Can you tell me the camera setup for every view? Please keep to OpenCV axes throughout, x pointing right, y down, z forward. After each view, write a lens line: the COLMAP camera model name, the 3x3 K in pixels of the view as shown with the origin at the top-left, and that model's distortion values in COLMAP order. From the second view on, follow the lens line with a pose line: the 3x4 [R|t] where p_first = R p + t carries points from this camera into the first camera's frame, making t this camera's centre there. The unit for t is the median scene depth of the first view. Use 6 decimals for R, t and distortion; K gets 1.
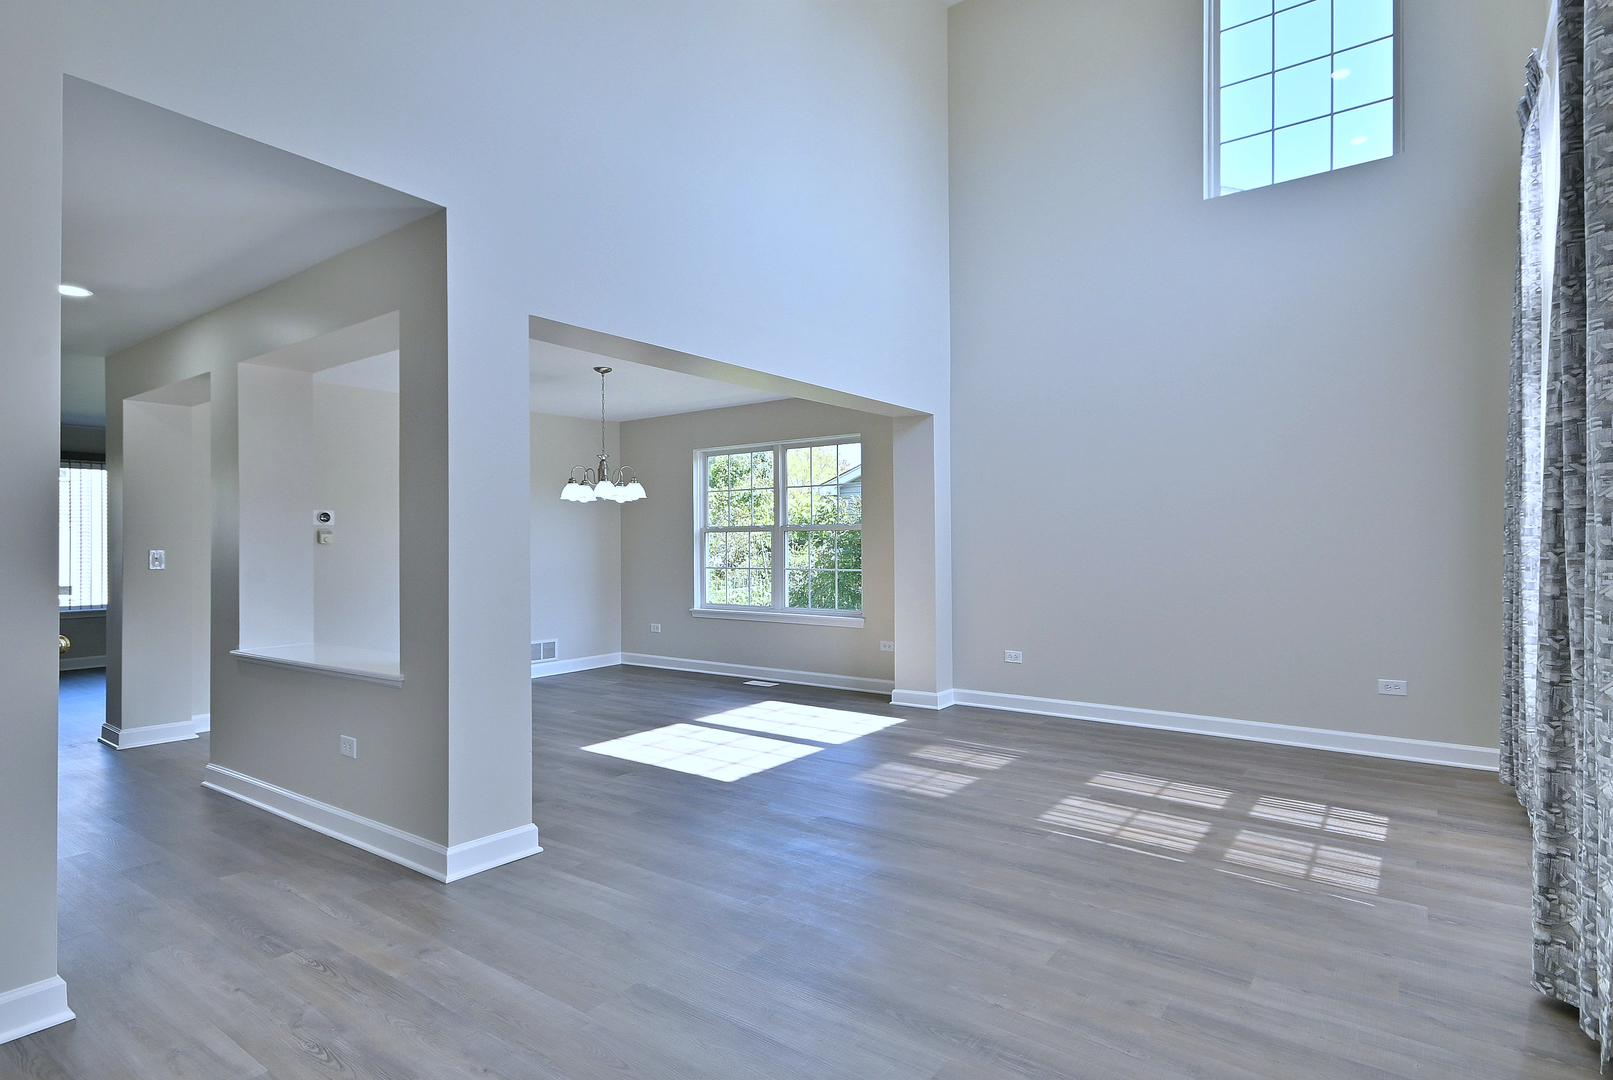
lens RADIAL K [[785.8, 0, 798.0], [0, 785.8, 522.7], [0, 0, 1]] dist [0.006236, 0.002824]
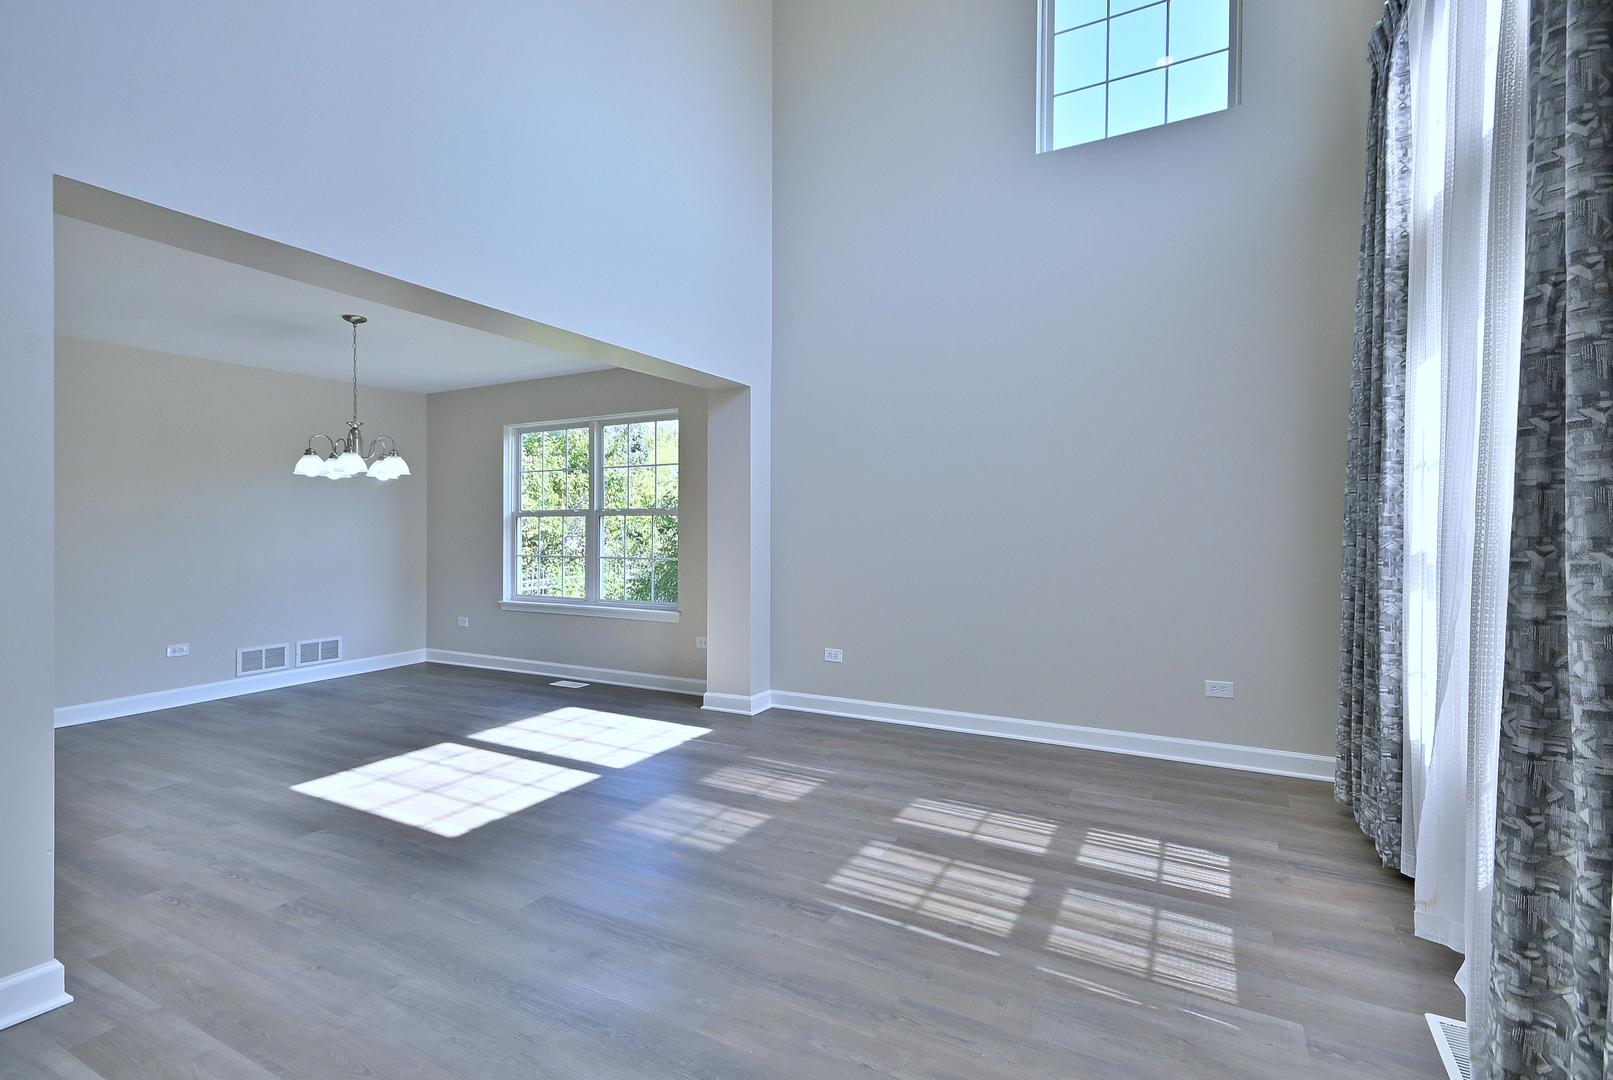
lens RADIAL K [[728.6, 0, 786.0], [0, 728.6, 522.0], [0, 0, 1]] dist [0.008102, -0.002454]
pose [[0.988713, 0.006027, 0.149702, 0.147994], [-0.008572, 0.999829, 0.016359, 0.004784], [-0.149578, -0.017458, 0.988596, 0.282496]]
